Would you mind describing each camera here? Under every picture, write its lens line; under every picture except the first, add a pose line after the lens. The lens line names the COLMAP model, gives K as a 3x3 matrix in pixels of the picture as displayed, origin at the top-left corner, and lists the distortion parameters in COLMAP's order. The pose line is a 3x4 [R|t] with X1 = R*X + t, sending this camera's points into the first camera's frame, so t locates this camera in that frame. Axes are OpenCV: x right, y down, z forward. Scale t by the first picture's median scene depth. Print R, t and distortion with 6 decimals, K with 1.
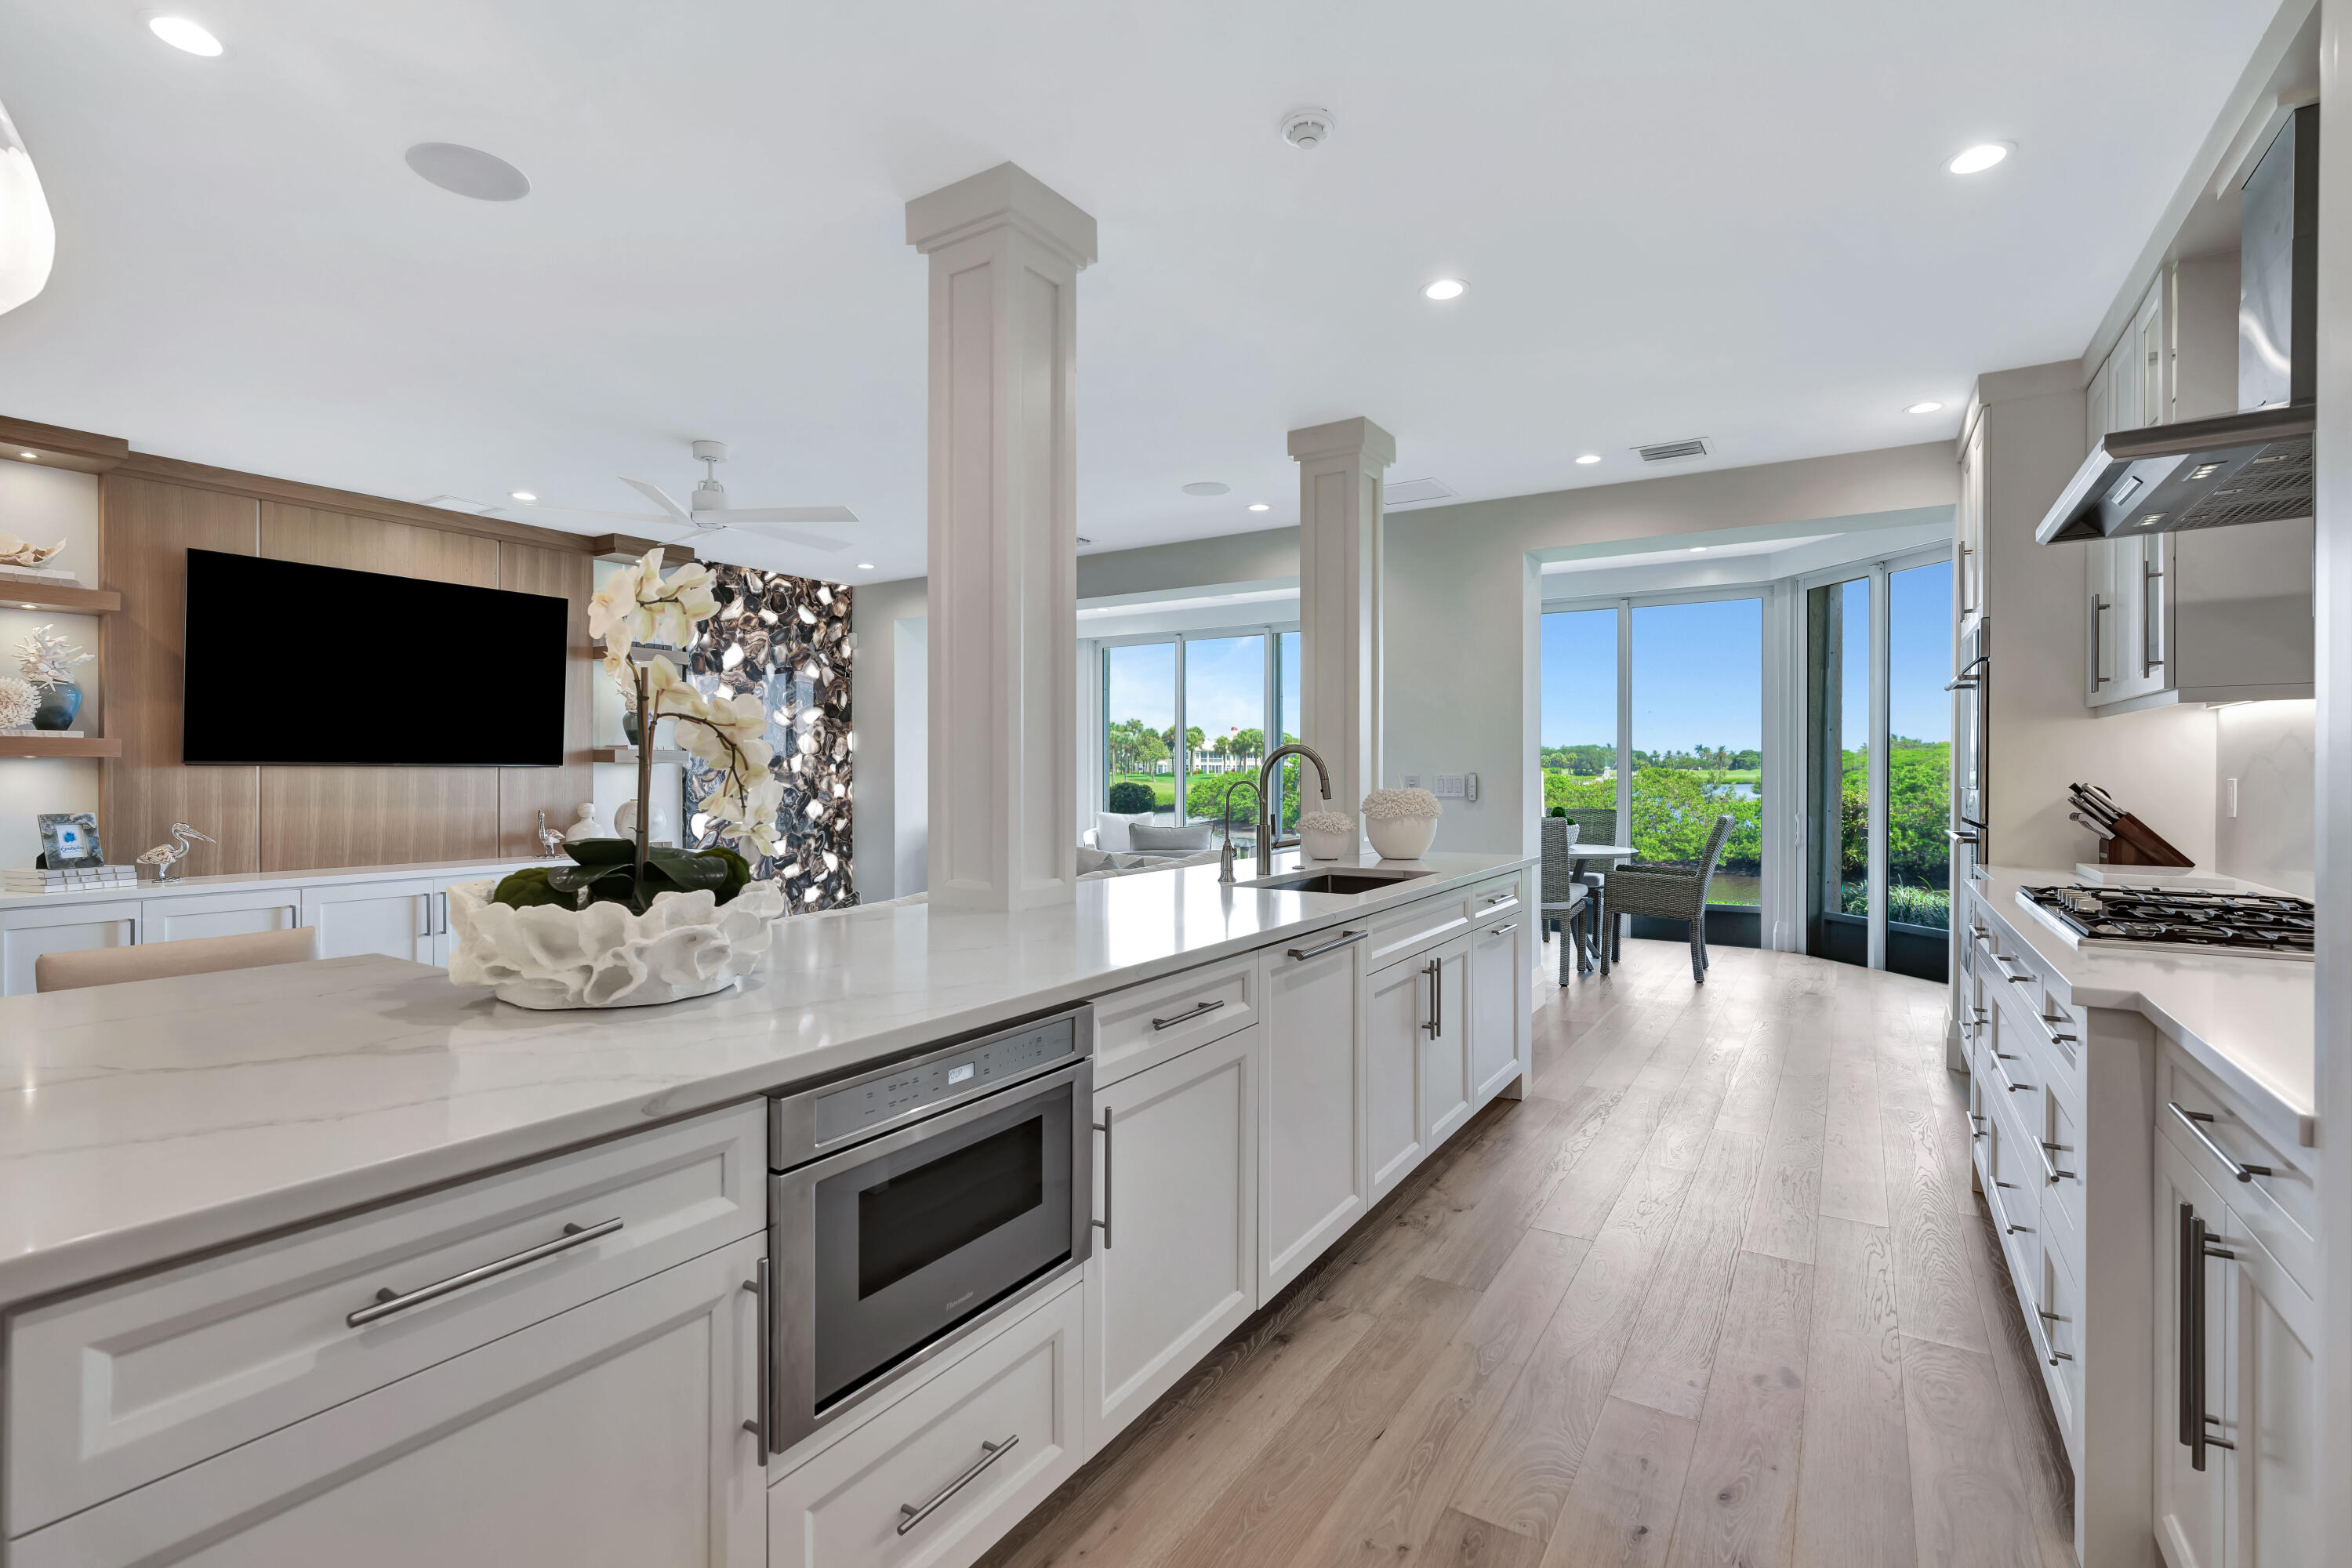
lens RADIAL K [[1108.9, 0, 1162.0], [0, 1108.9, 770.5], [0, 0, 1]] dist [-0.000870, 0.001511]
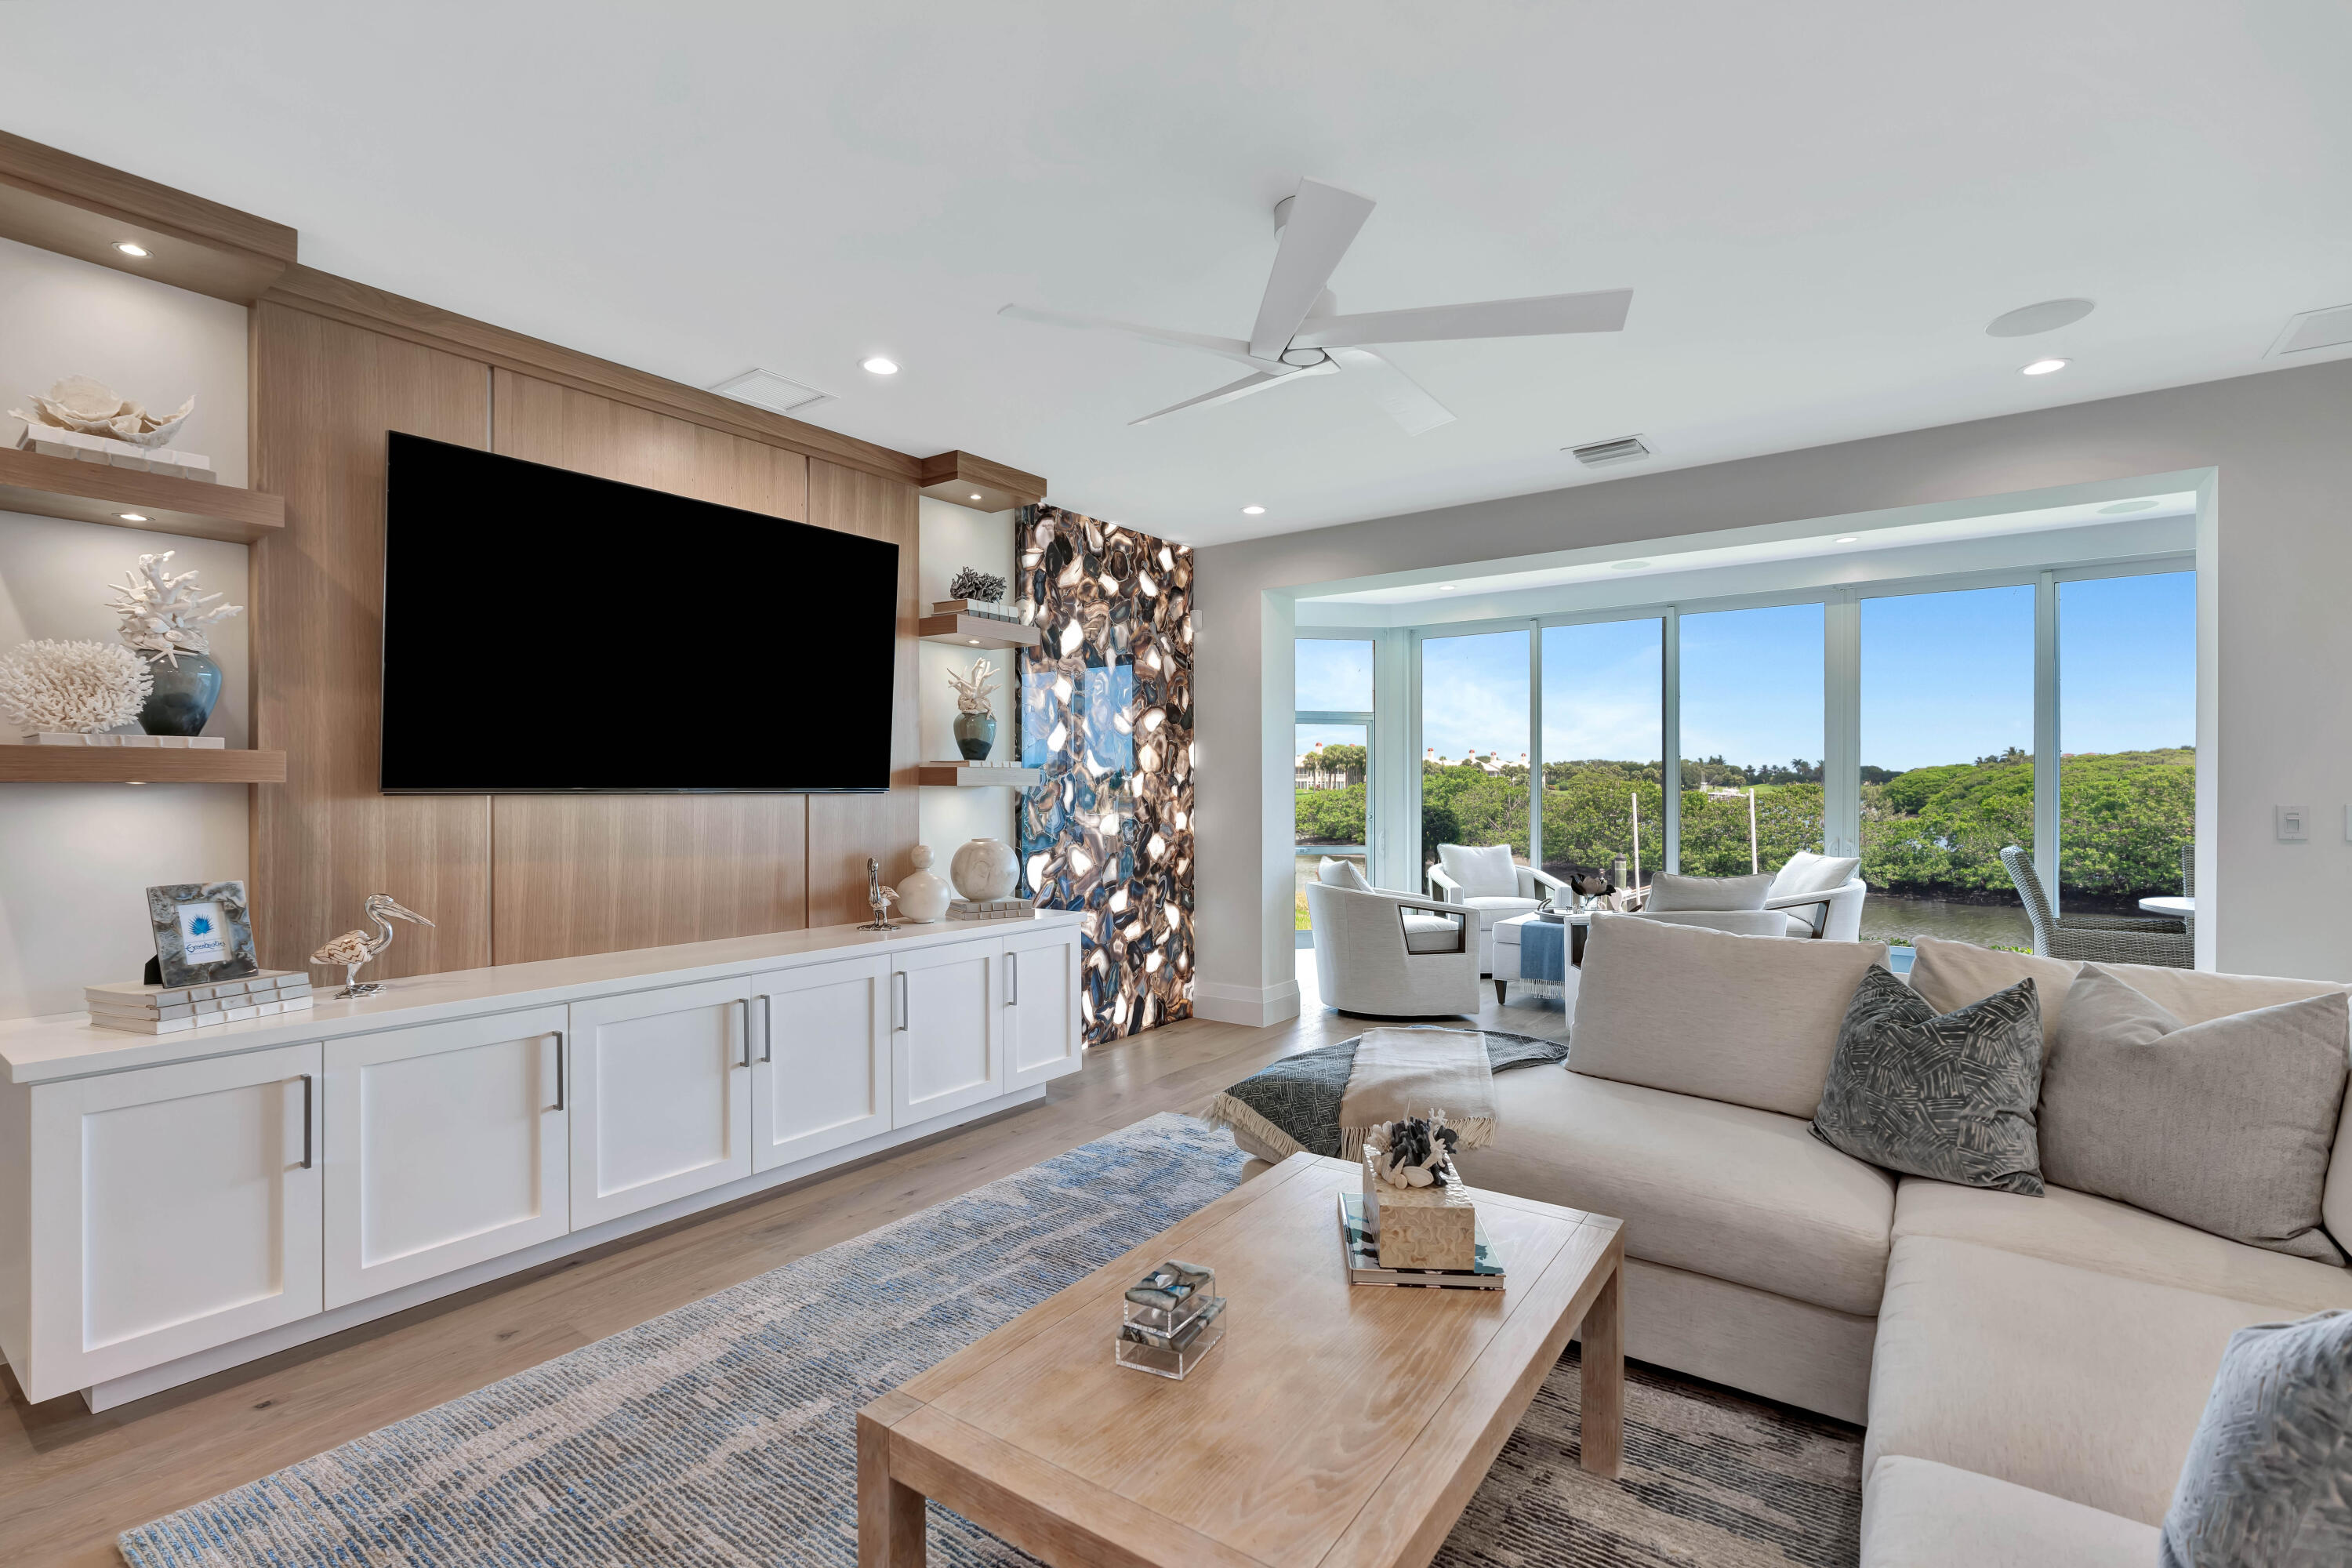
lens RADIAL K [[1085.6, 0, 1155.4], [0, 1085.6, 787.4], [0, 0, 1]] dist [-0.001874, 0.000215]
pose [[0.997596, -0.001595, -0.069274, -0.280382], [0.001679, 0.999998, 0.001153, -0.005862], [0.069272, -0.001267, 0.997597, 0.293469]]
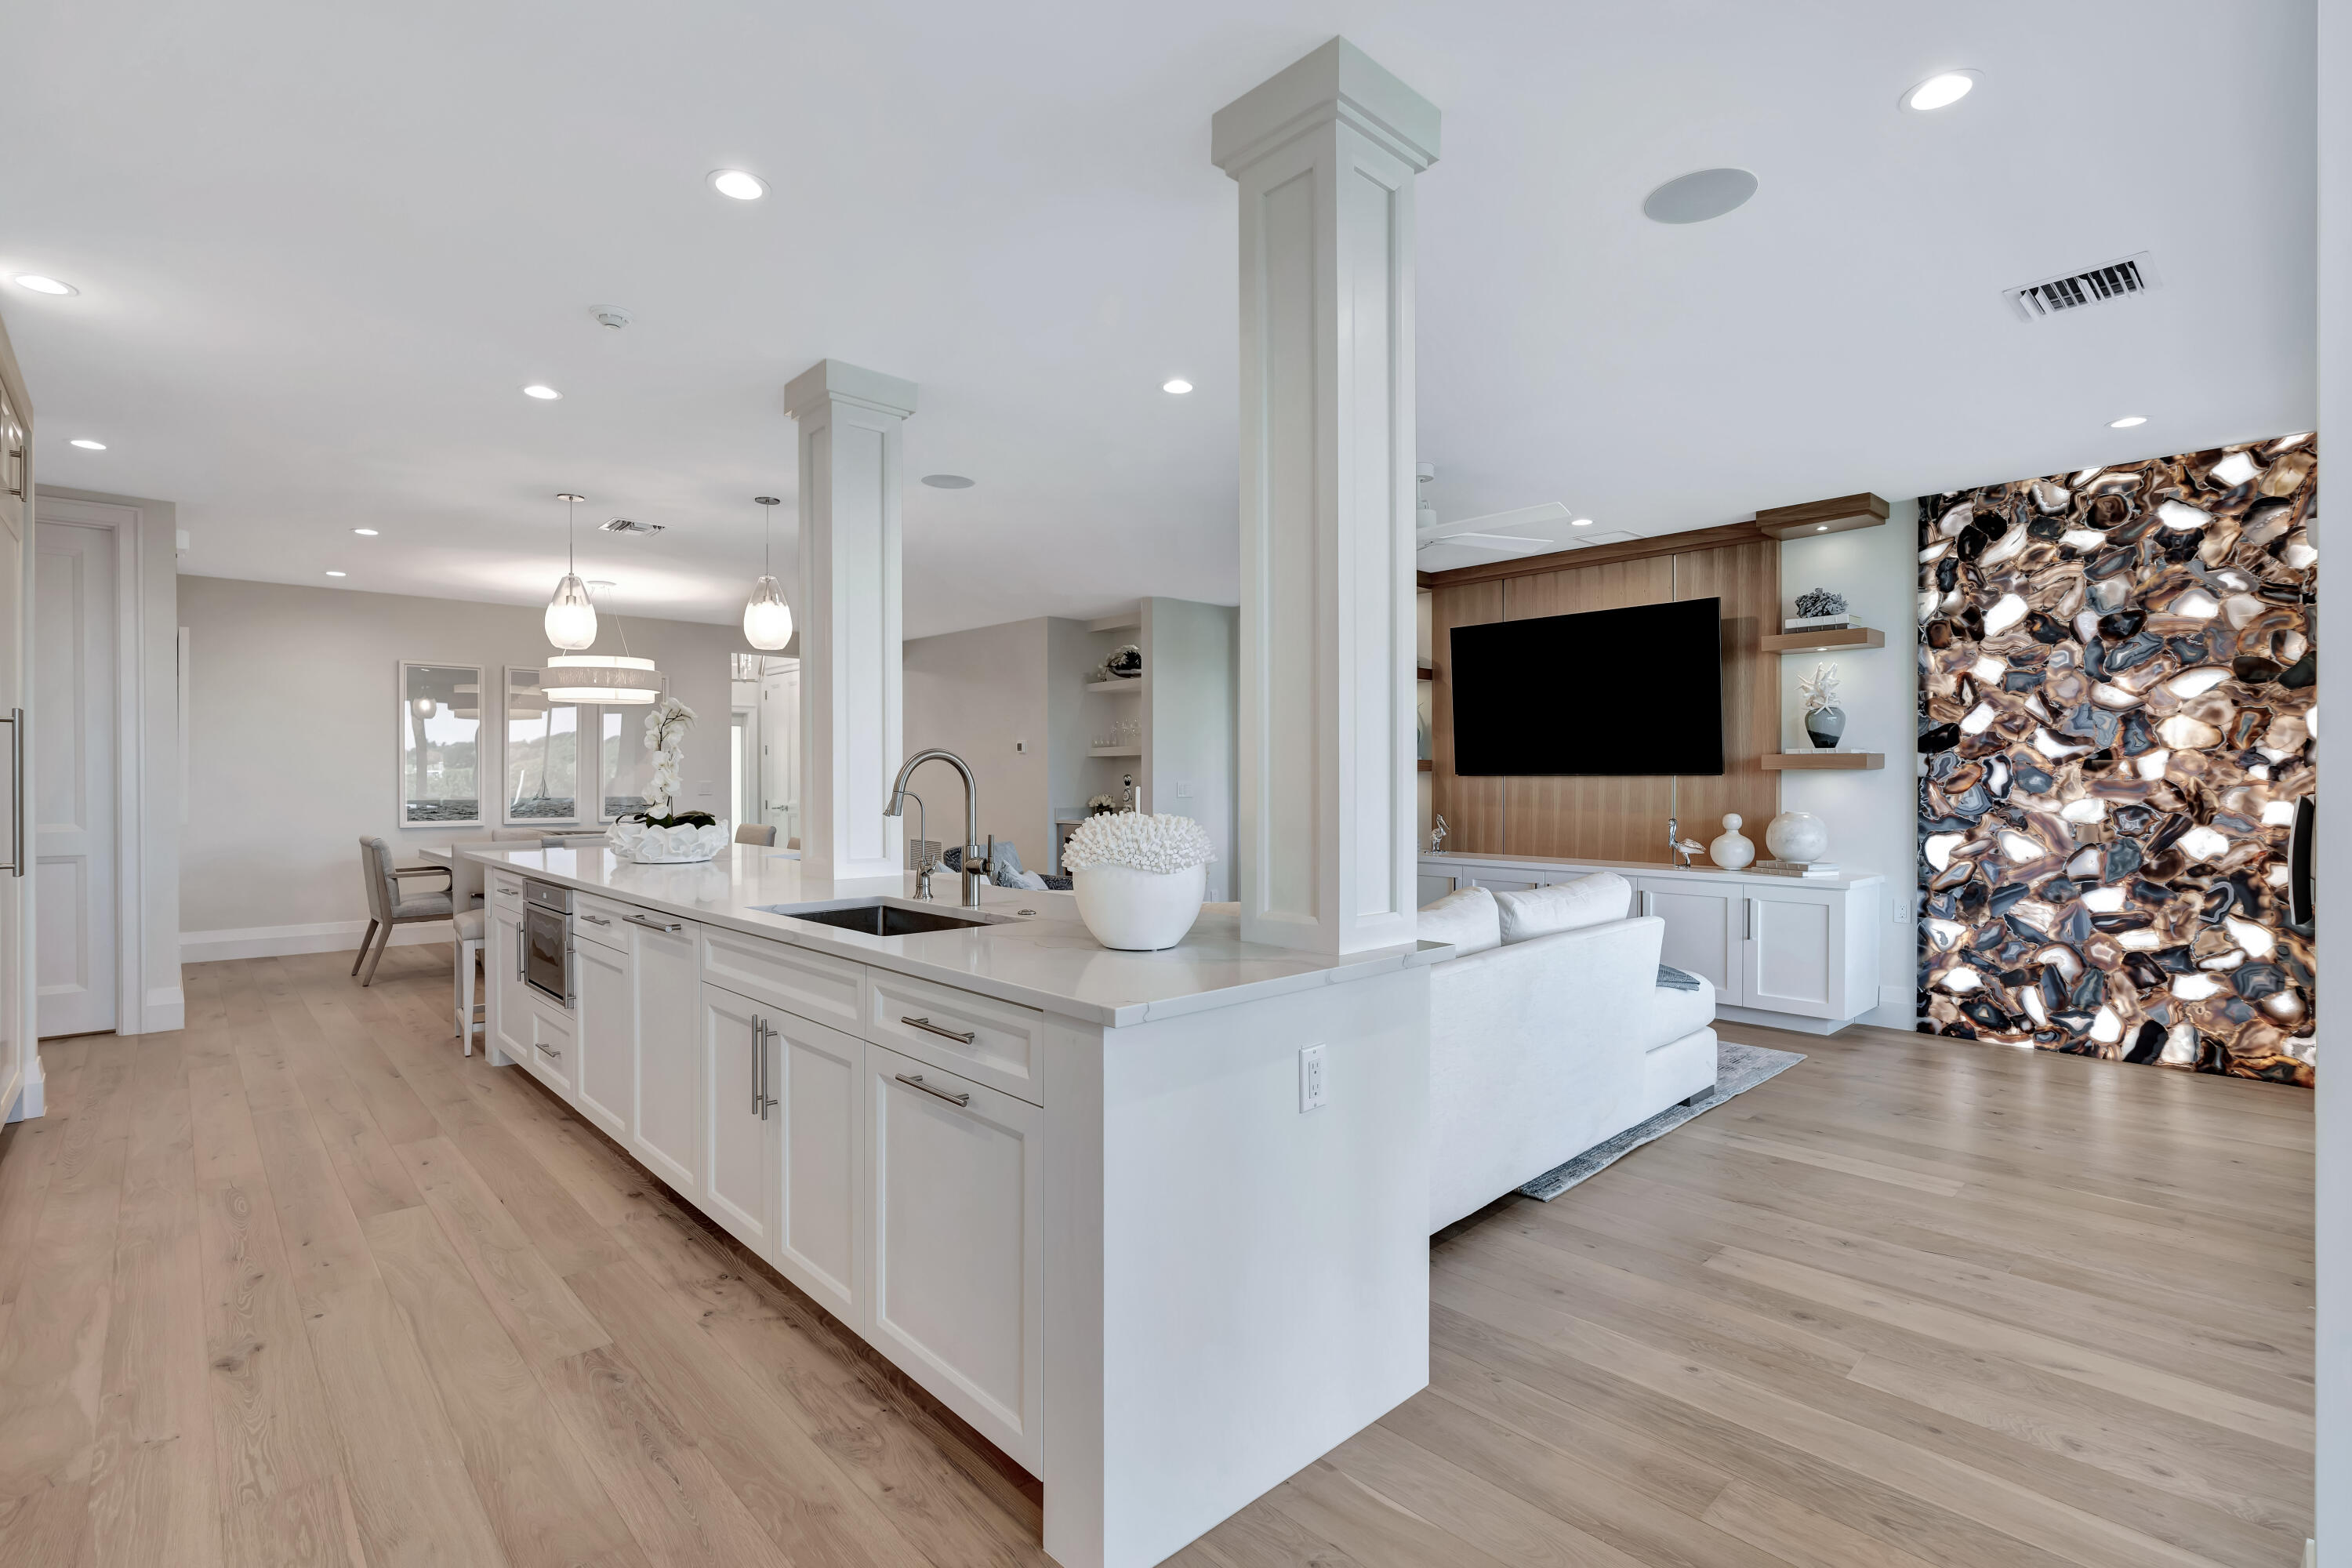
lens RADIAL K [[1085.6, 0, 1155.4], [0, 1085.6, 787.4], [0, 0, 1]] dist [-0.001874, 0.000215]
pose [[-0.267017, 0.008549, -0.963654, 0.409611], [0.003033, 0.999963, 0.008031, -0.000911], [0.963687, -0.000779, -0.267033, 0.659777]]
